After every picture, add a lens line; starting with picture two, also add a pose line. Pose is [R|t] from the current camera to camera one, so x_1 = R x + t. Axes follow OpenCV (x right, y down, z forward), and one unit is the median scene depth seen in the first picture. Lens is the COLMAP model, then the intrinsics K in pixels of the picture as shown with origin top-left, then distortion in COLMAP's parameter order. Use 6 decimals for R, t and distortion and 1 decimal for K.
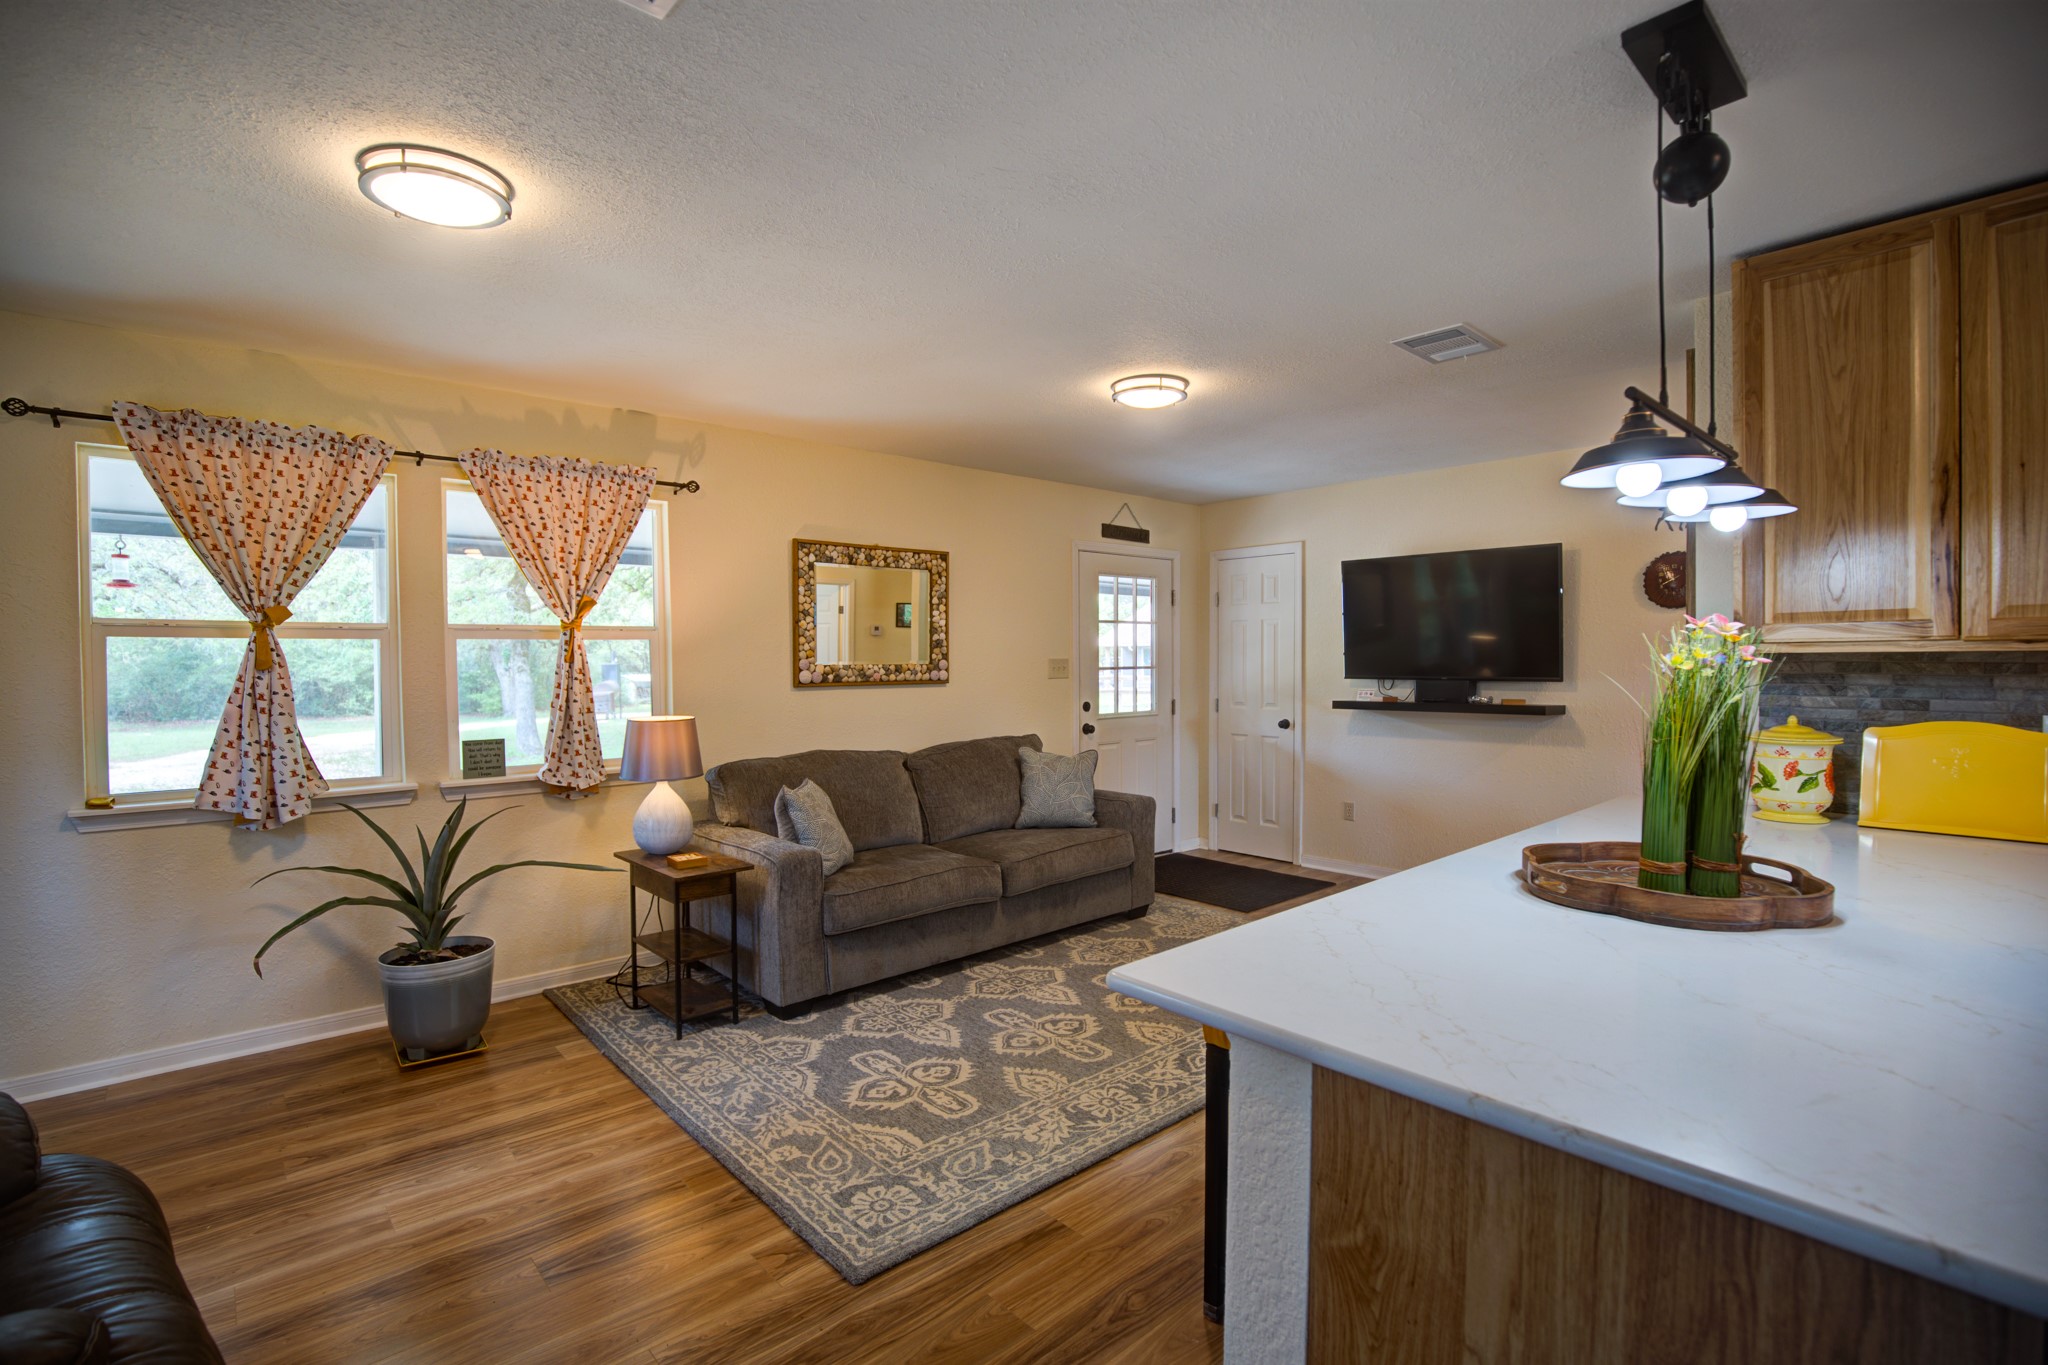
lens RADIAL K [[942.1, 0, 1013.8], [0, 942.1, 677.5], [0, 0, 1]] dist [-0.027534, 0.002400]
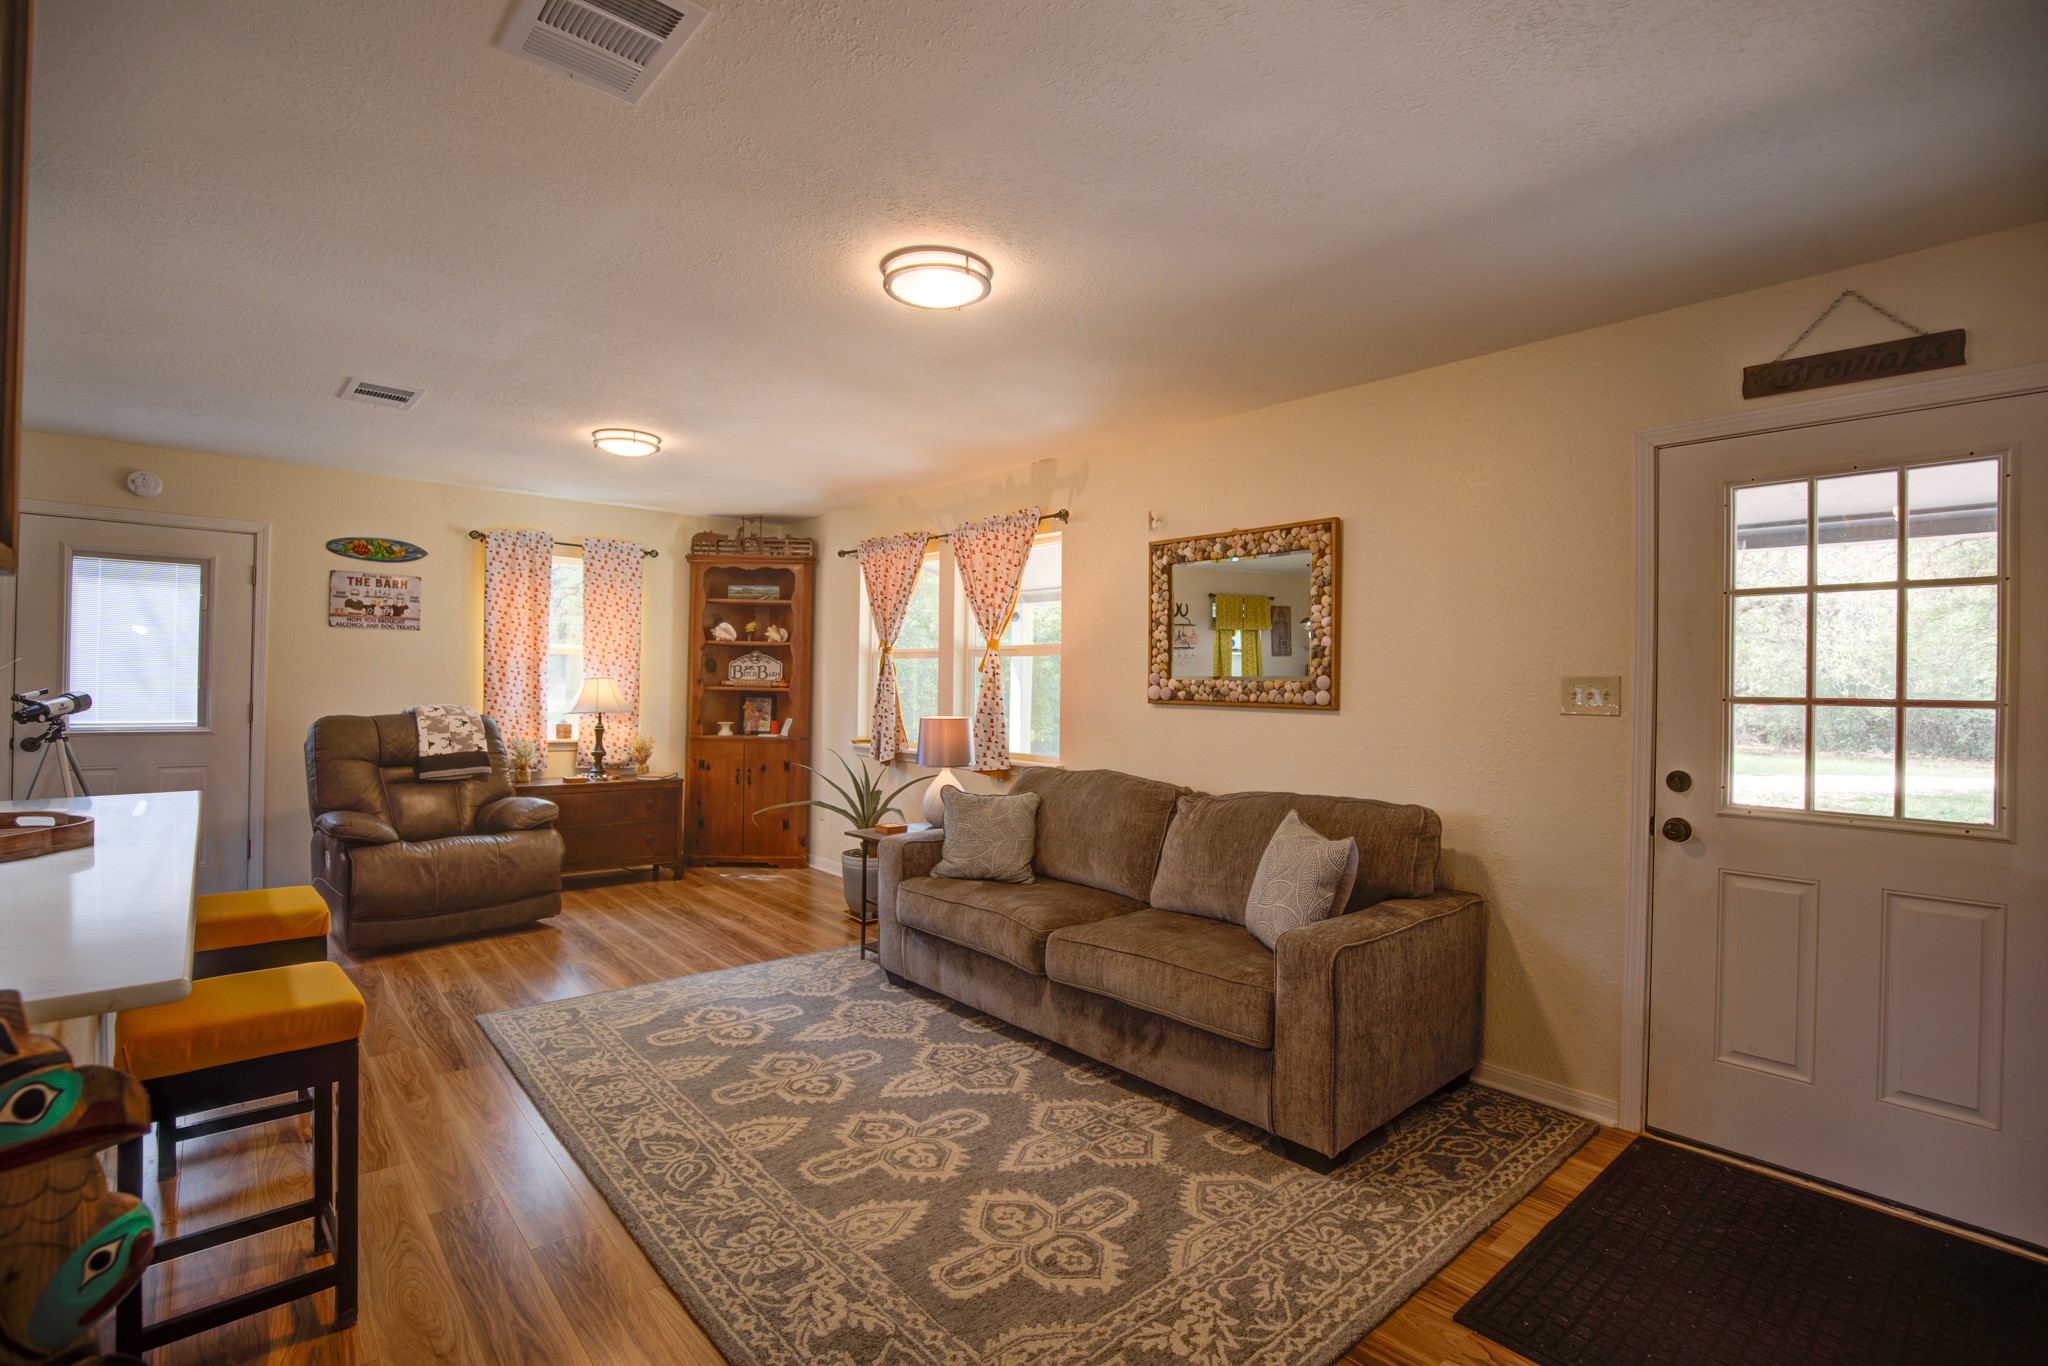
lens RADIAL K [[942.1, 0, 1036.1], [0, 942.1, 678.8], [0, 0, 1]] dist [-0.027534, 0.002400]
pose [[-0.003001, 0.001783, -0.999994, 1.022910], [-0.035824, 0.999356, 0.001889, -0.016904], [0.999354, 0.035830, -0.002935, 1.323163]]
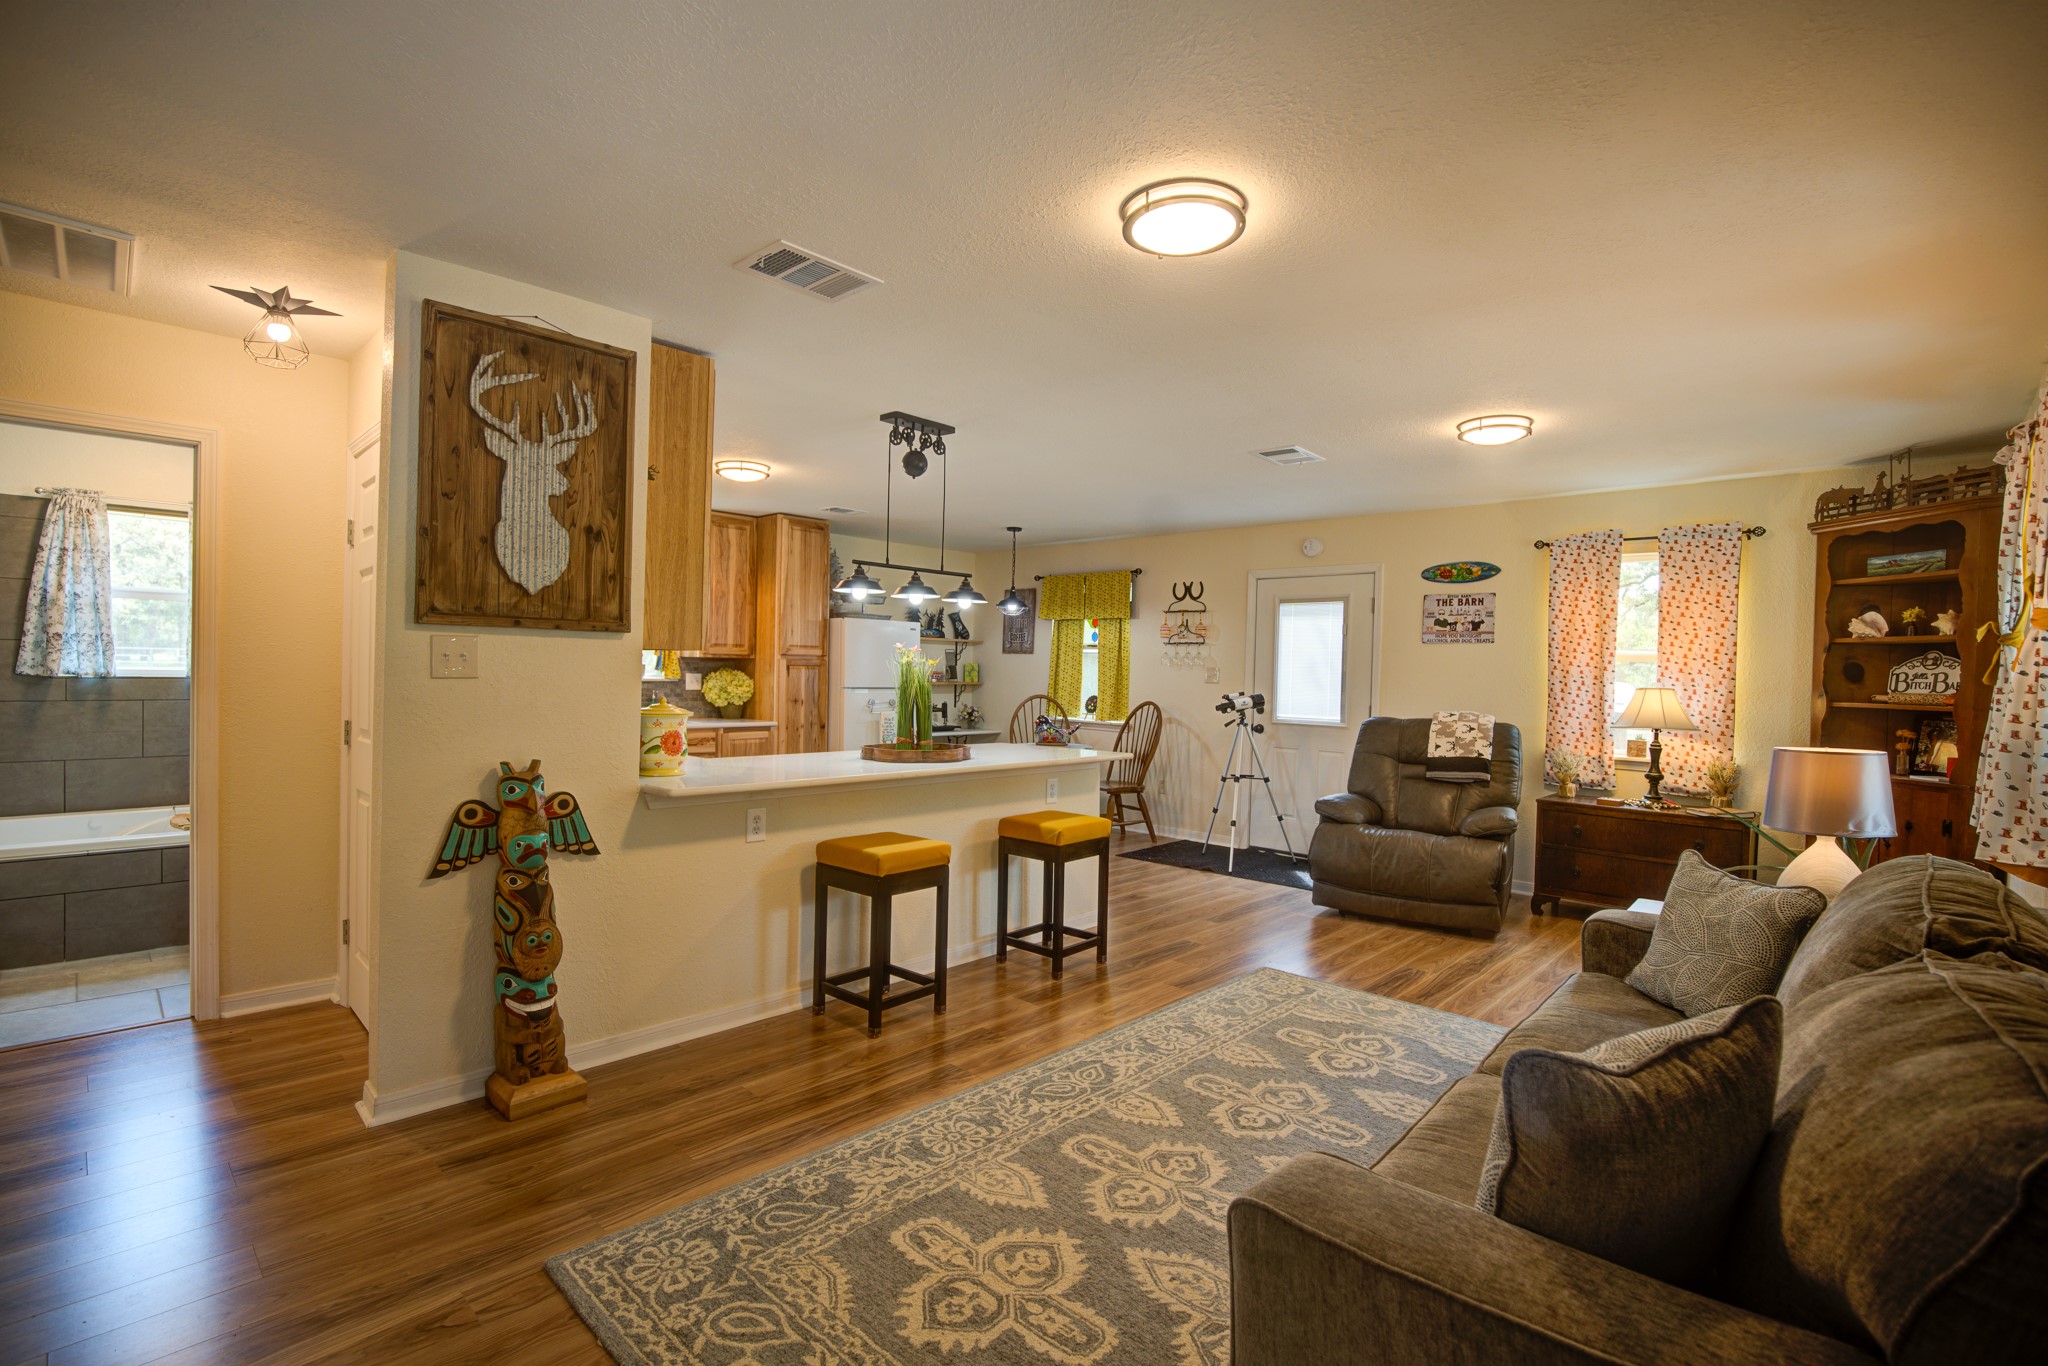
lens RADIAL K [[942.1, 0, 1014.2], [0, 942.1, 678.7], [0, 0, 1]] dist [-0.027534, 0.002400]
pose [[-0.996801, -0.015121, -0.078480, 0.363175], [-0.017154, 0.999533, 0.025299, -0.022645], [0.078061, 0.026564, -0.996595, 1.961395]]
